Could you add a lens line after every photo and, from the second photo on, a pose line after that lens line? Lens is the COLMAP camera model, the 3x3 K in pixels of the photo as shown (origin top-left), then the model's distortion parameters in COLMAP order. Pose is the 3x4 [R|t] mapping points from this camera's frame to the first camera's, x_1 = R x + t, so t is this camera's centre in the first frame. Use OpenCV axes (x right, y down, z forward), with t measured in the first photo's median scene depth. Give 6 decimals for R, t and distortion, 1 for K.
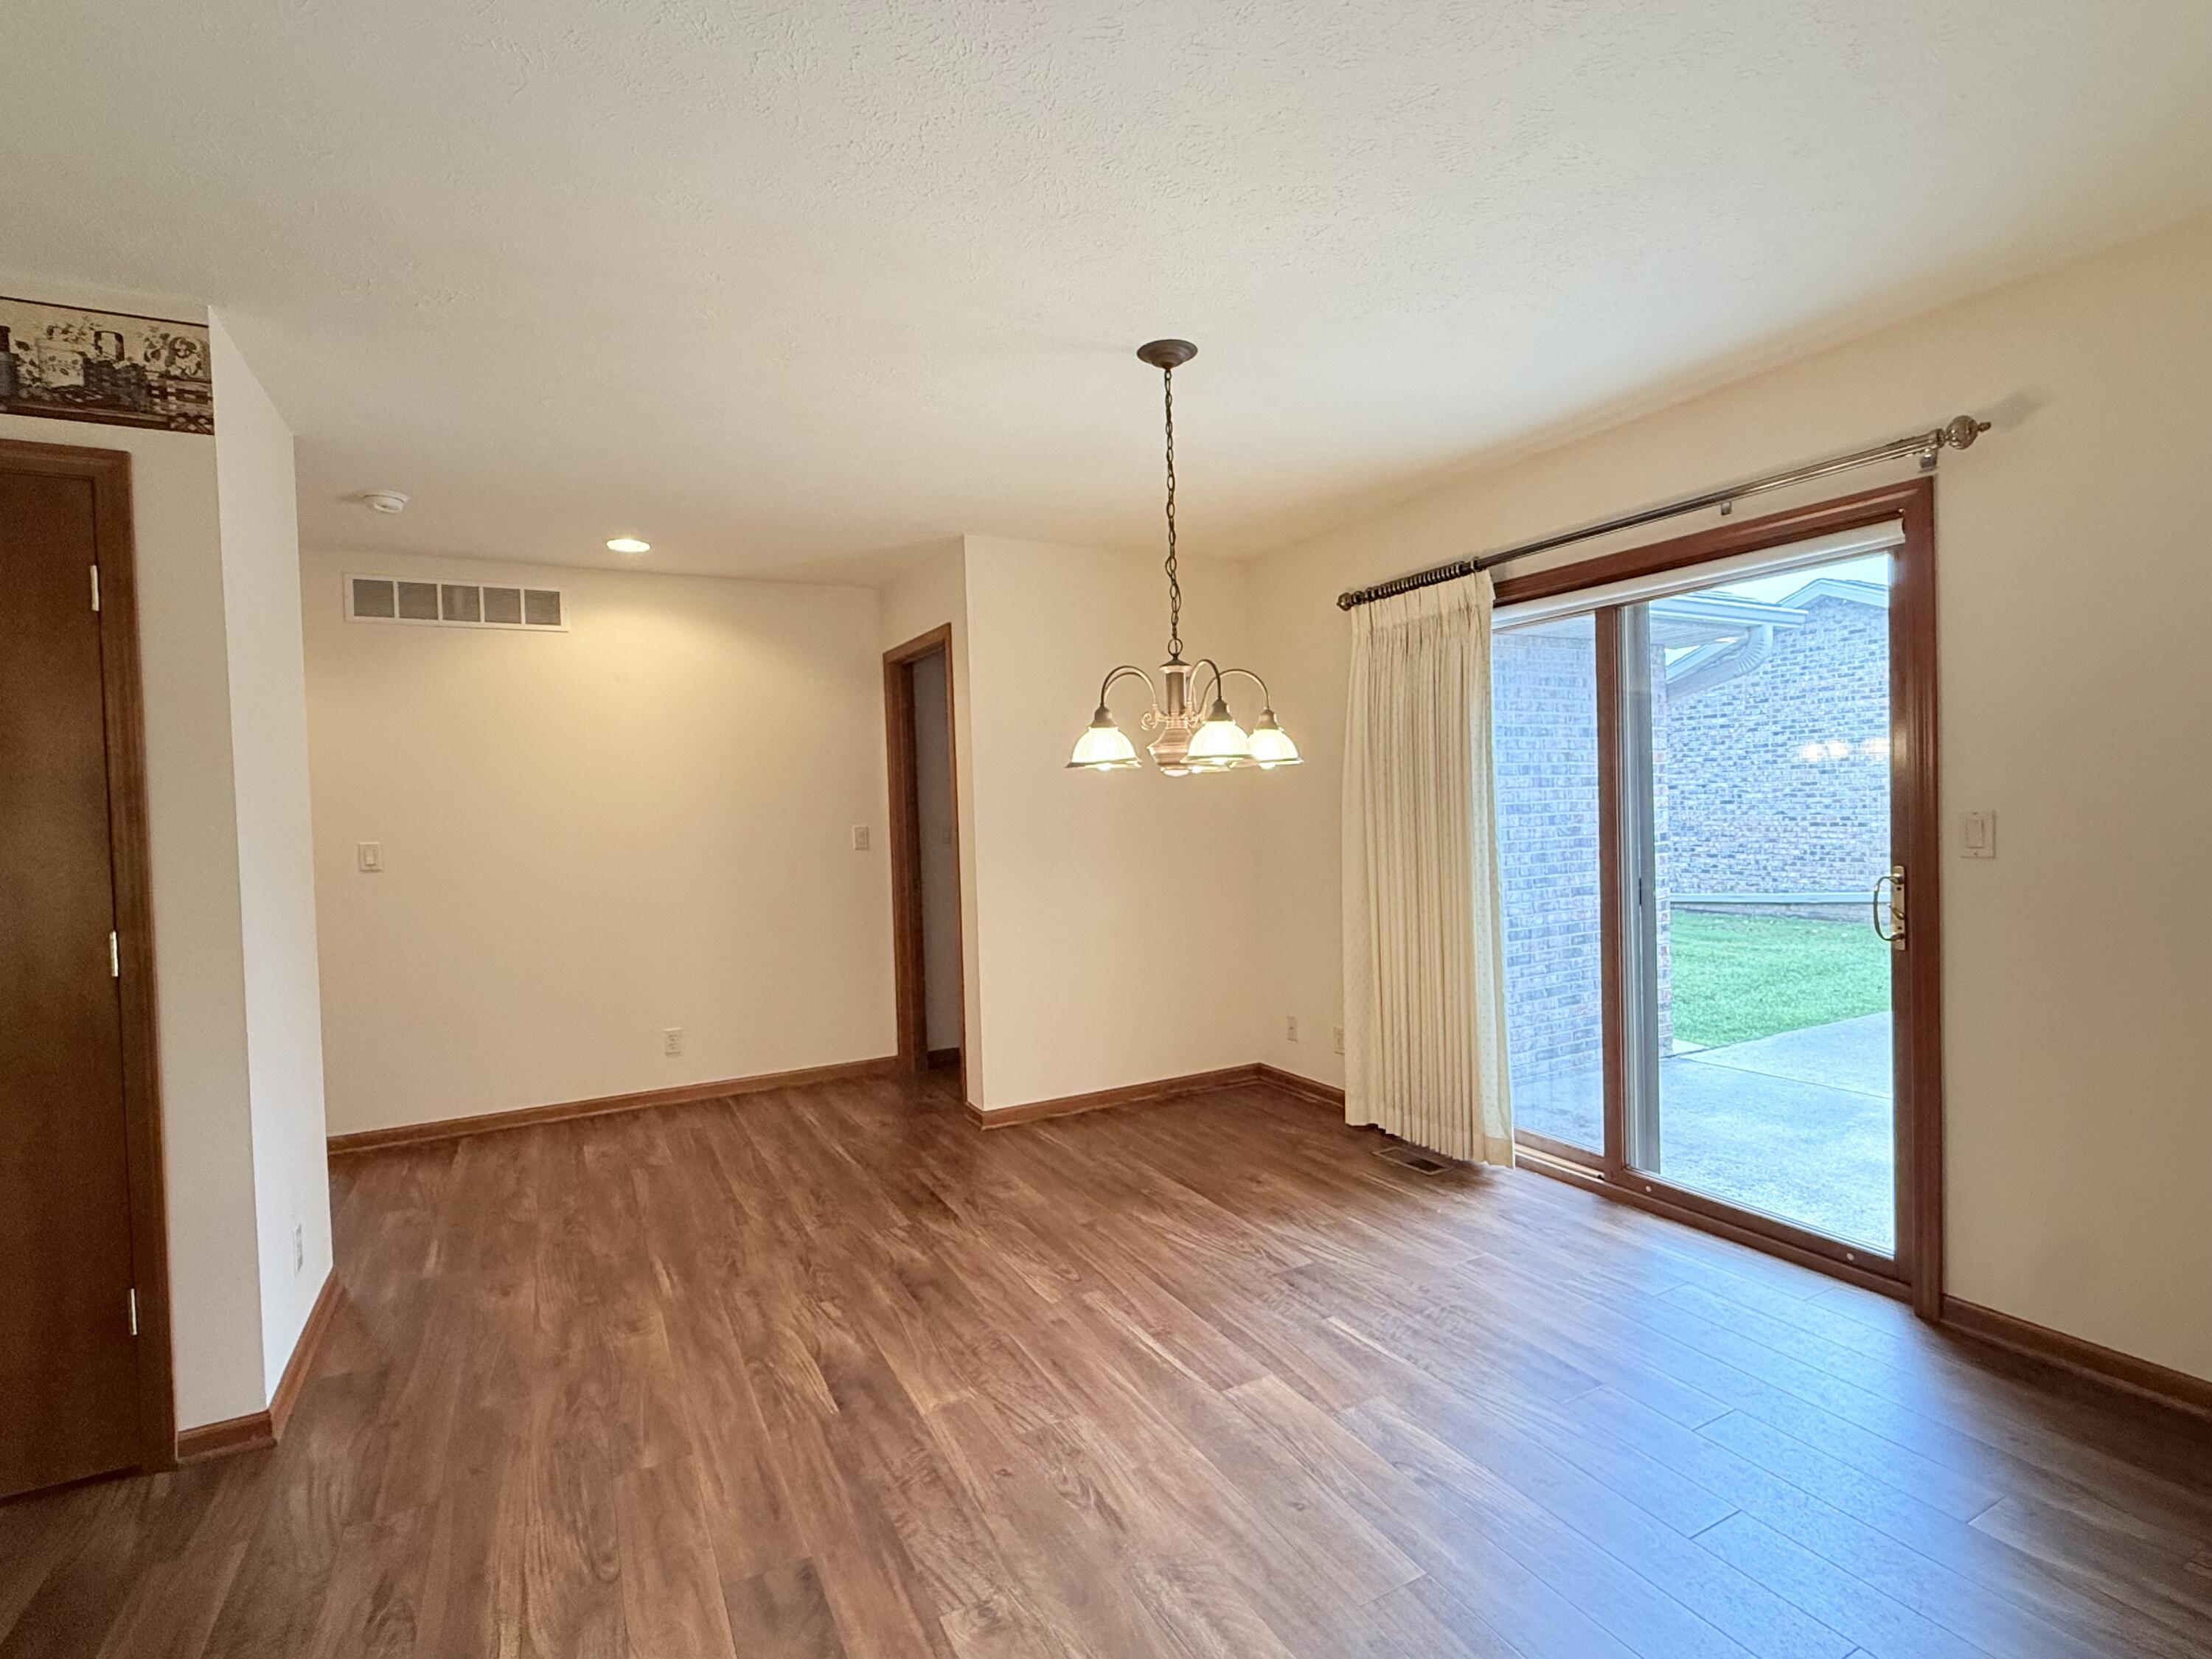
lens RADIAL K [[1053.5, 0, 1094.9], [0, 1053.5, 833.6], [0, 0, 1]] dist [-0.004744, -0.000438]
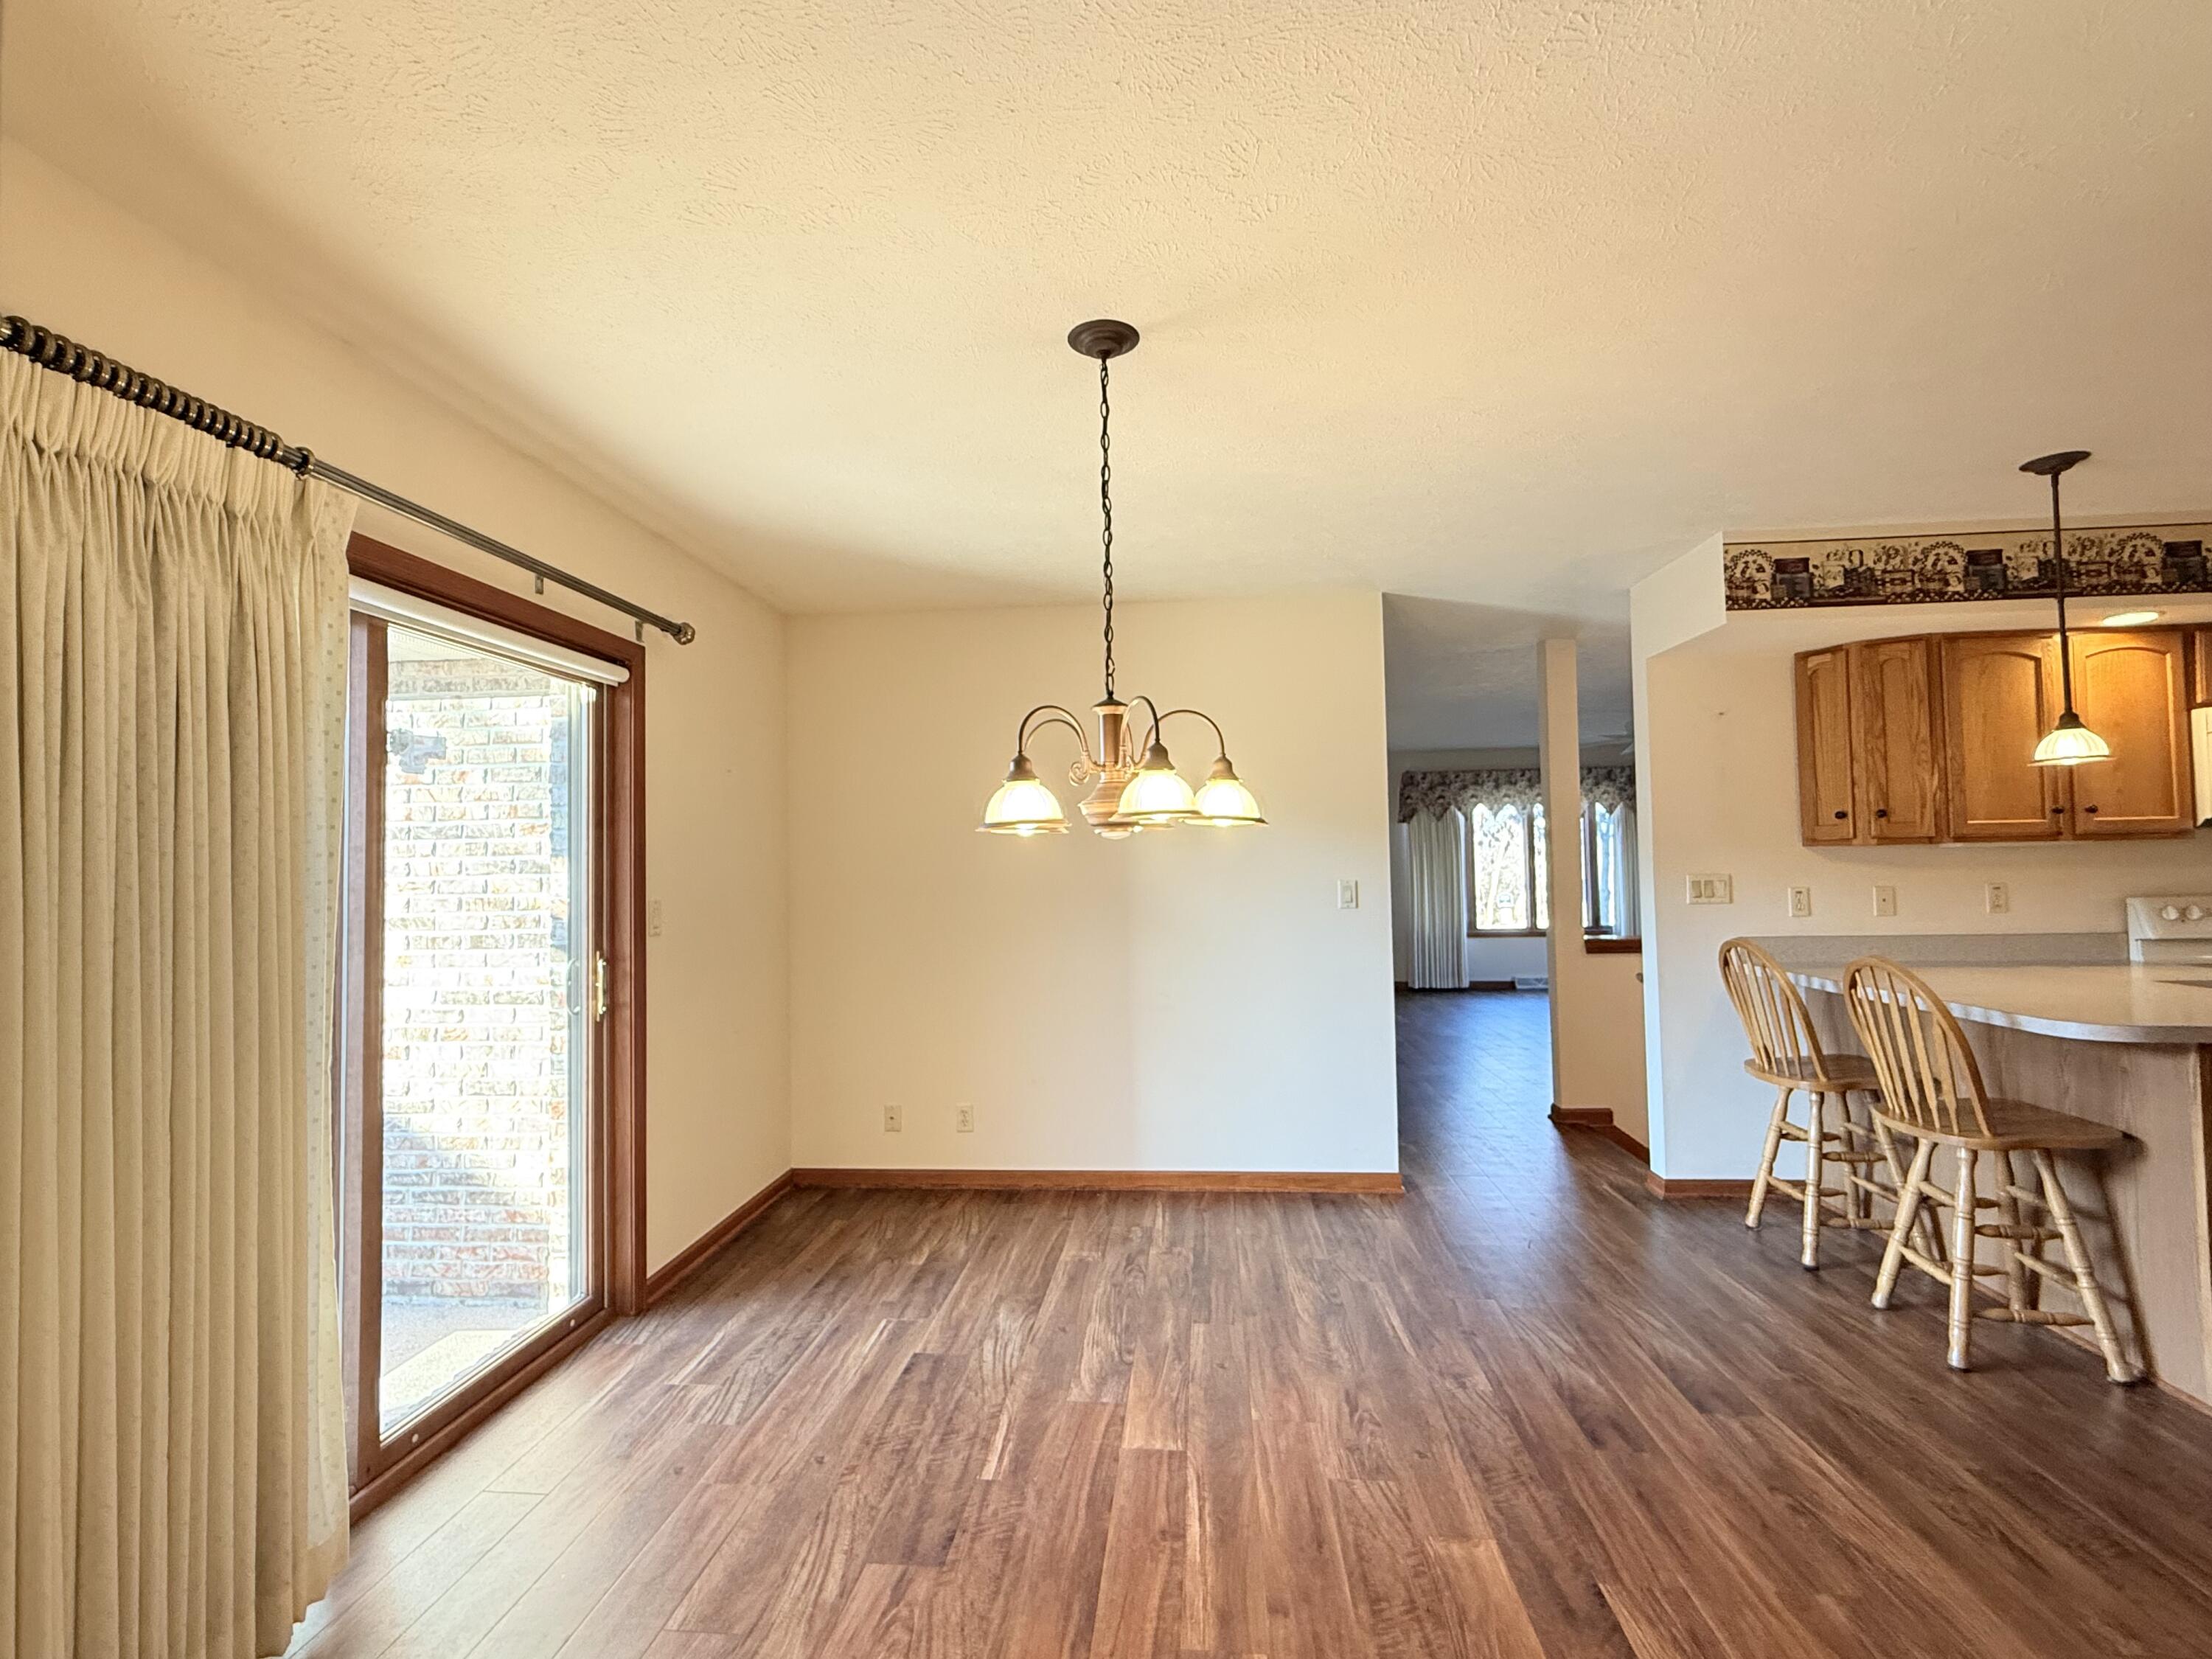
lens RADIAL K [[993.7, 0, 1107.8], [0, 993.7, 829.3], [0, 0, 1]] dist [-0.002122, -0.001138]
pose [[-0.838475, 0.064031, 0.541166, -0.352380], [0.058111, 0.997916, -0.028037, -0.042632], [-0.541833, 0.007939, -0.840448, 1.727834]]
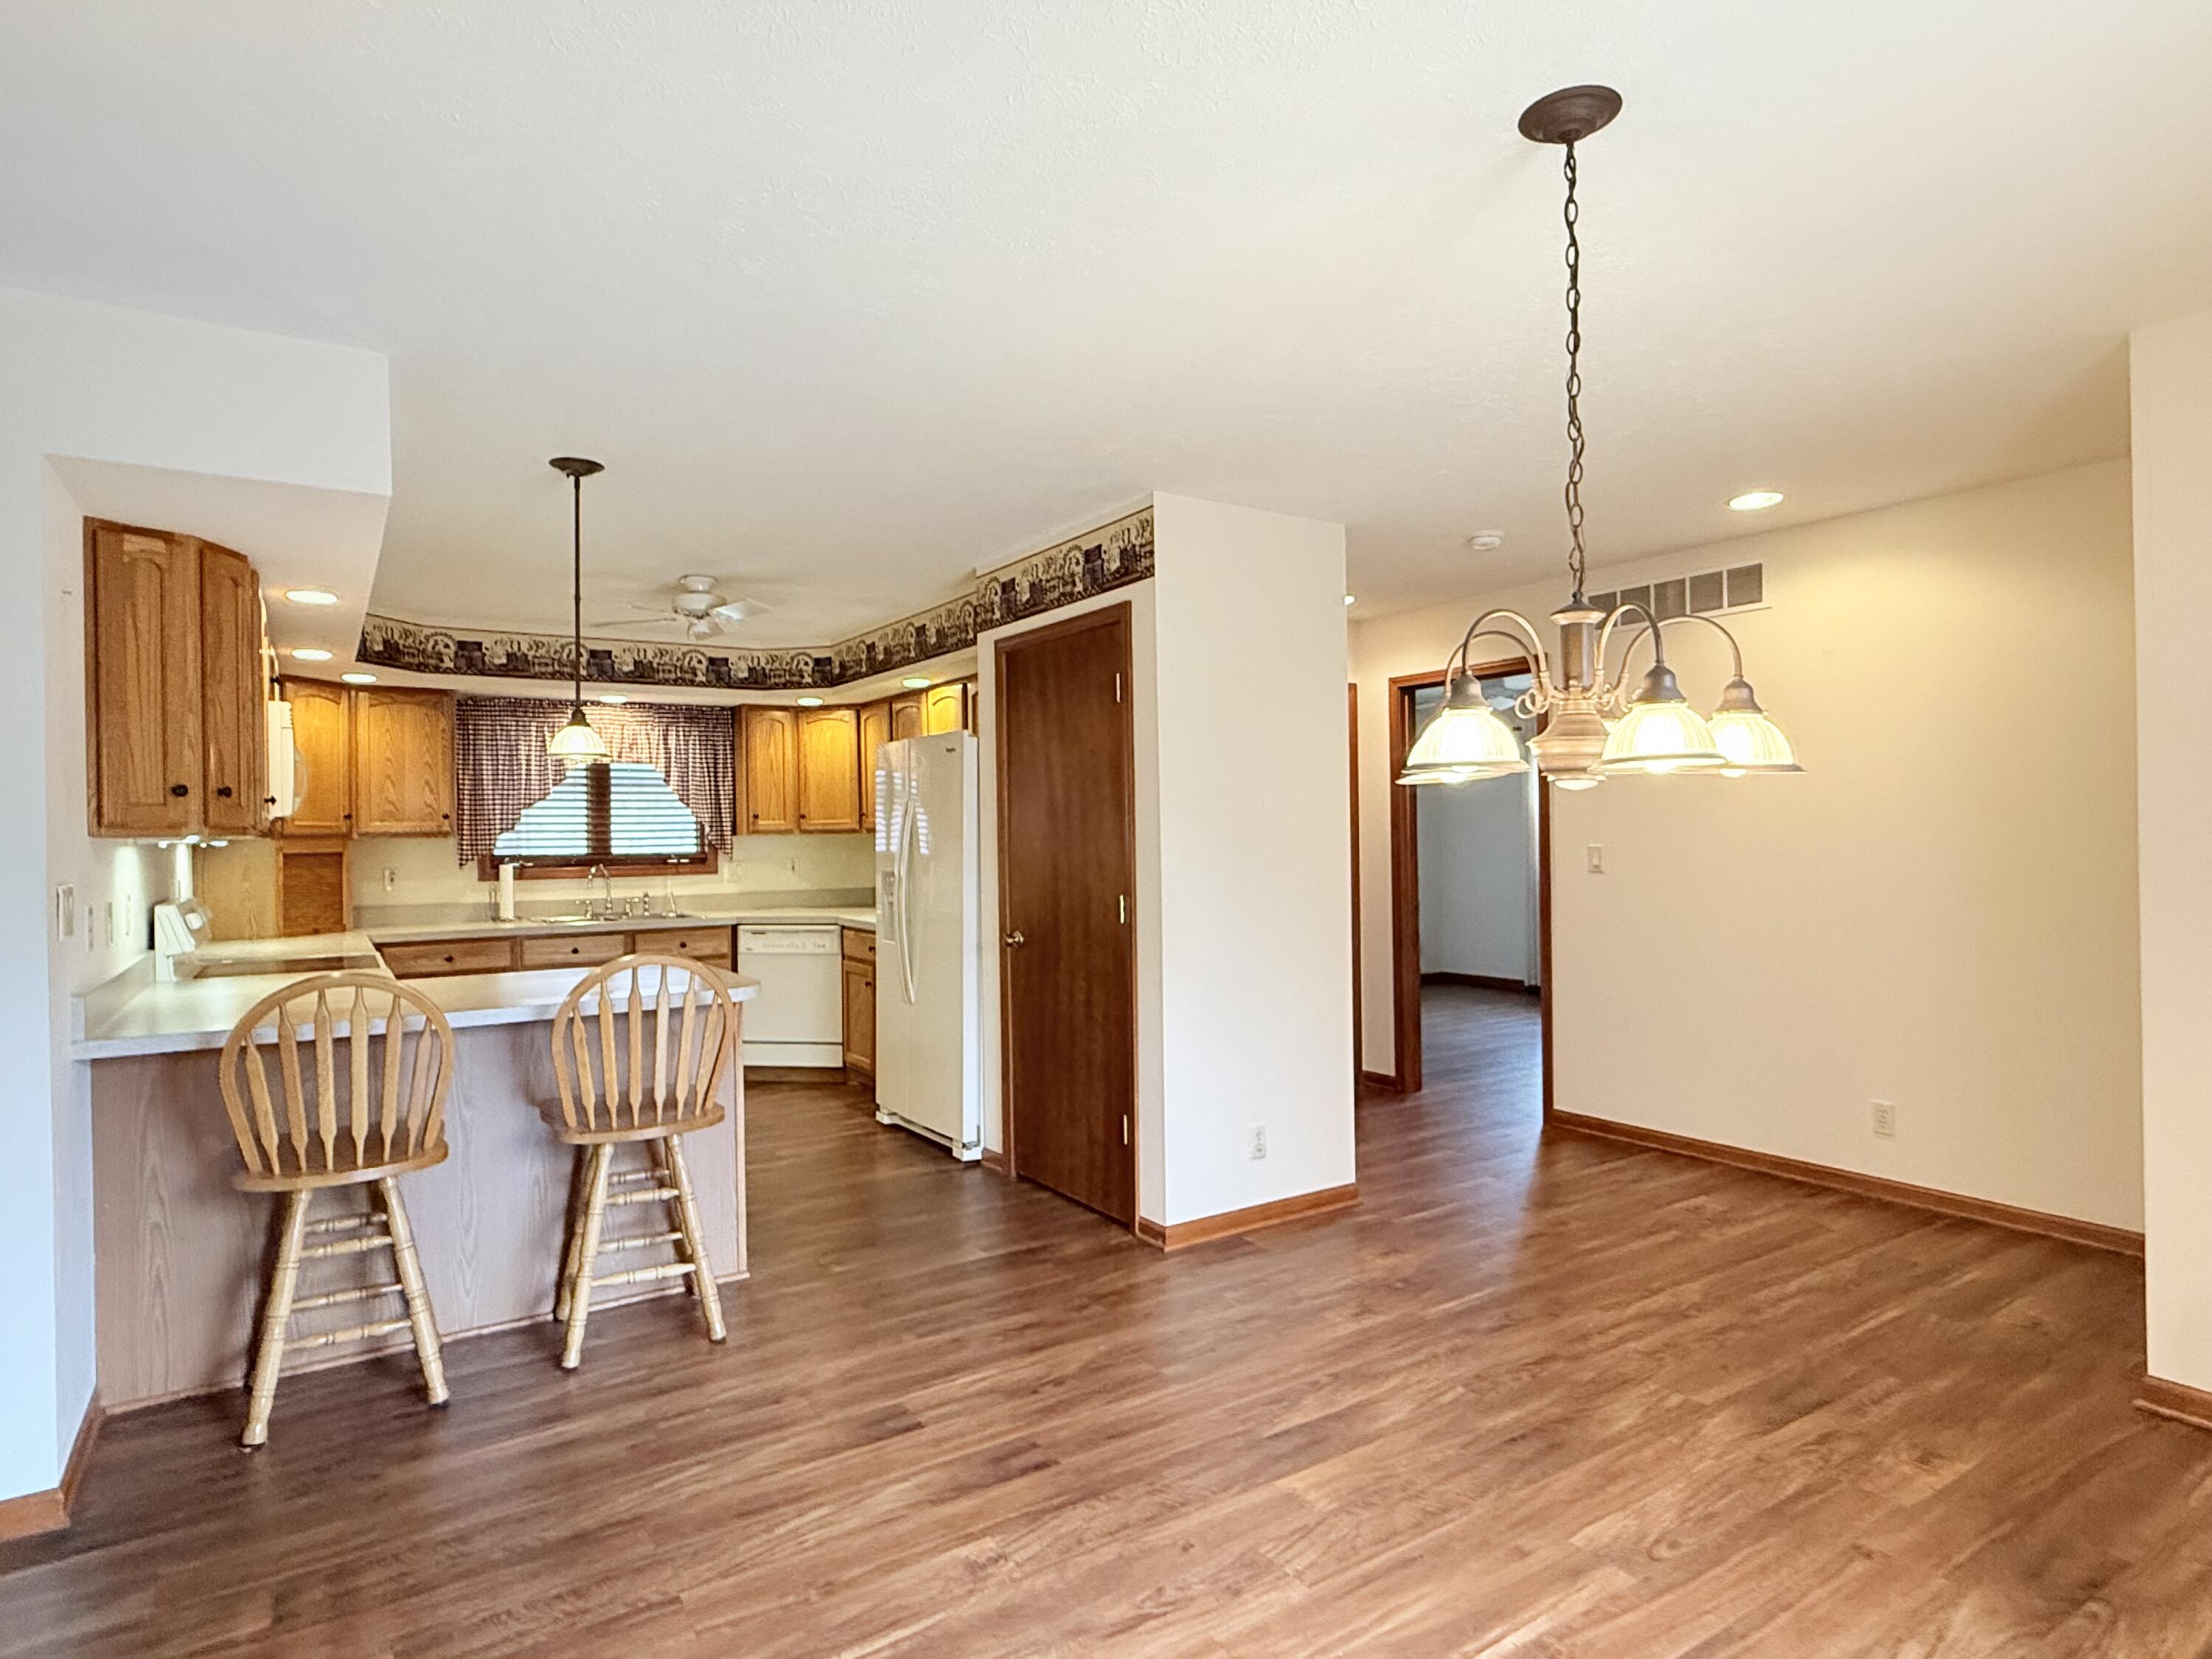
lens RADIAL K [[1199.8, 0, 1097.9], [0, 1199.8, 829.5], [0, 0, 1]] dist [-0.003475, 0.001120]
pose [[0.086698, 0.024127, -0.995942, 0.795791], [-0.016196, 0.999609, 0.022806, -0.044457], [0.996103, 0.014153, 0.087055, 0.682527]]
